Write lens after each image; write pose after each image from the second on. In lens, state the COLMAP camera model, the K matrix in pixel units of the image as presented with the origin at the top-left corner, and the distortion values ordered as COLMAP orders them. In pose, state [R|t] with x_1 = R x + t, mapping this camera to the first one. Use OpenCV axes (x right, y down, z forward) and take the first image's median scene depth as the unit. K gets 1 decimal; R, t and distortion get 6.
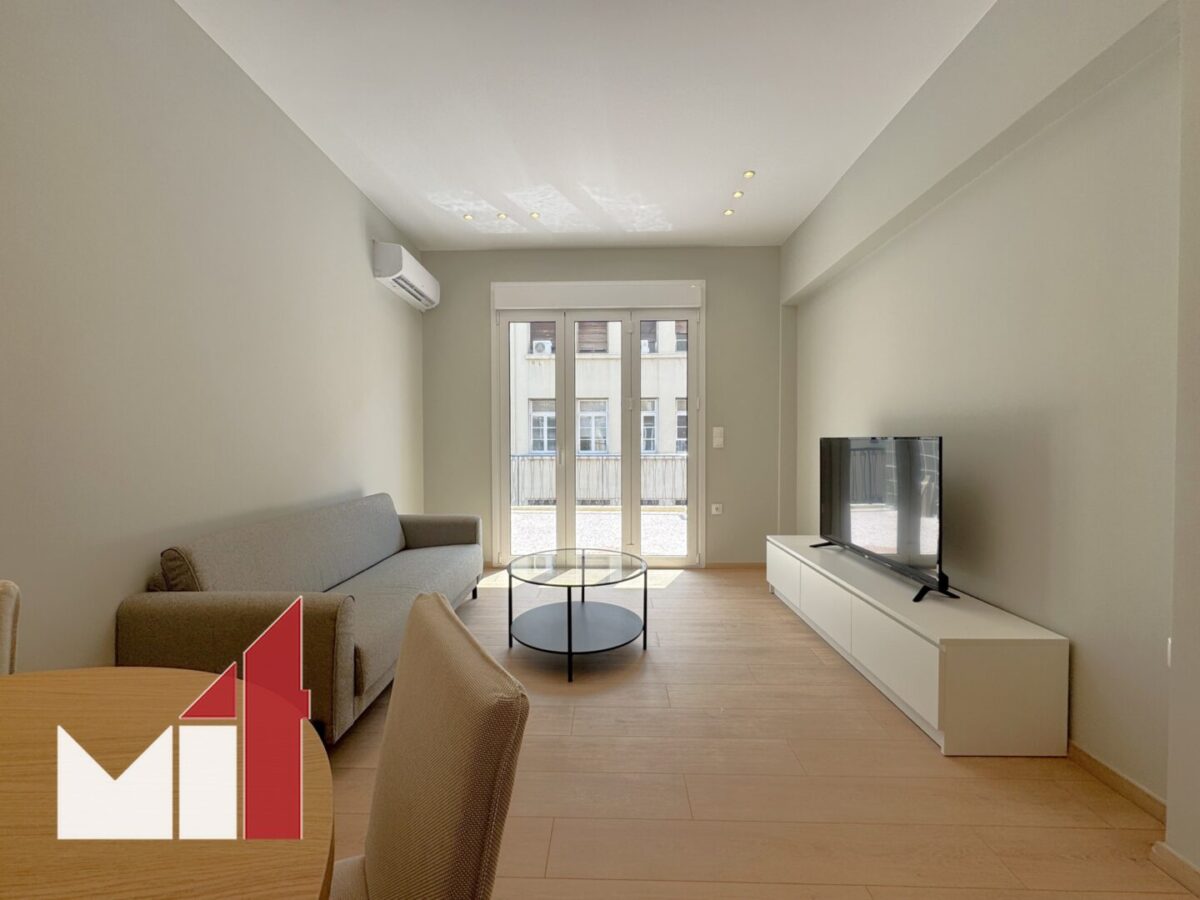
lens RADIAL K [[480.2, 0, 599.2], [0, 480.2, 448.0], [0, 0, 1]] dist [0.000022, 0.000224]
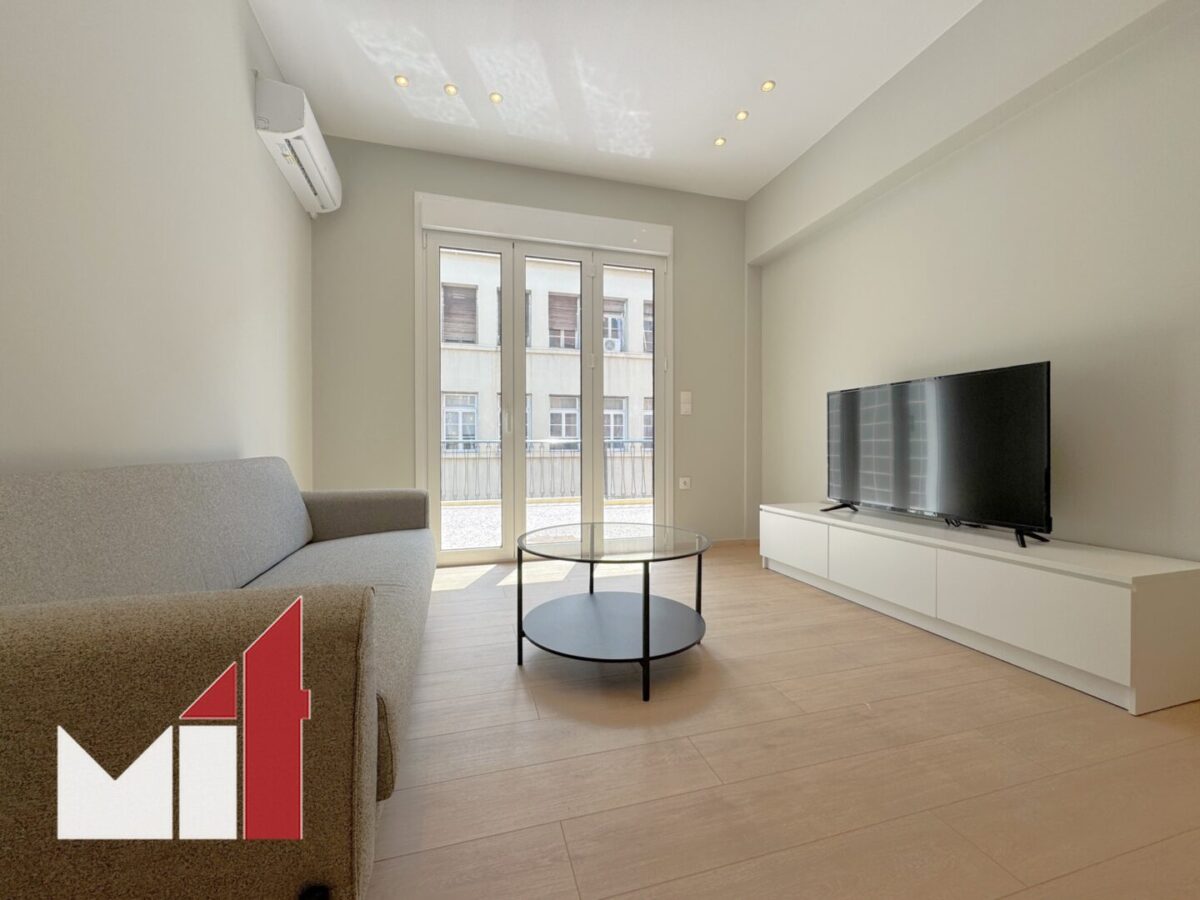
lens RADIAL K [[480.2, 0, 599.2], [0, 480.2, 448.0], [0, 0, 1]] dist [0.000022, 0.000224]
pose [[0.953131, -0.000565, 0.302558, -0.184237], [0.004219, 0.999926, -0.011424, 0.073528], [-0.302529, 0.012165, 0.953062, 0.200425]]
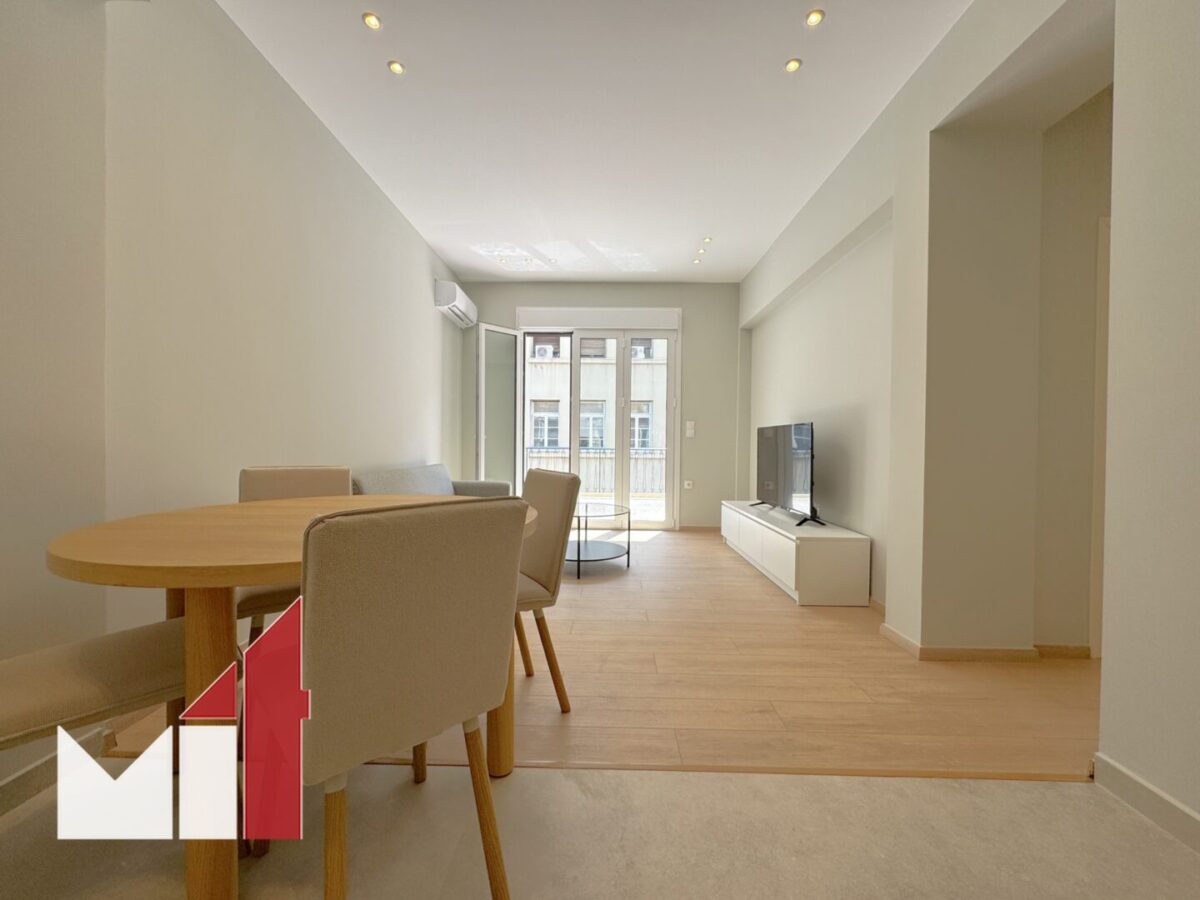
lens RADIAL K [[480.2, 0, 599.2], [0, 480.2, 448.0], [0, 0, 1]] dist [0.000022, 0.000224]
pose [[0.999882, 0.013748, 0.006810, -0.005710], [-0.013705, 0.999886, -0.006397, 0.041426], [-0.006898, 0.006303, 0.999956, -0.303161]]
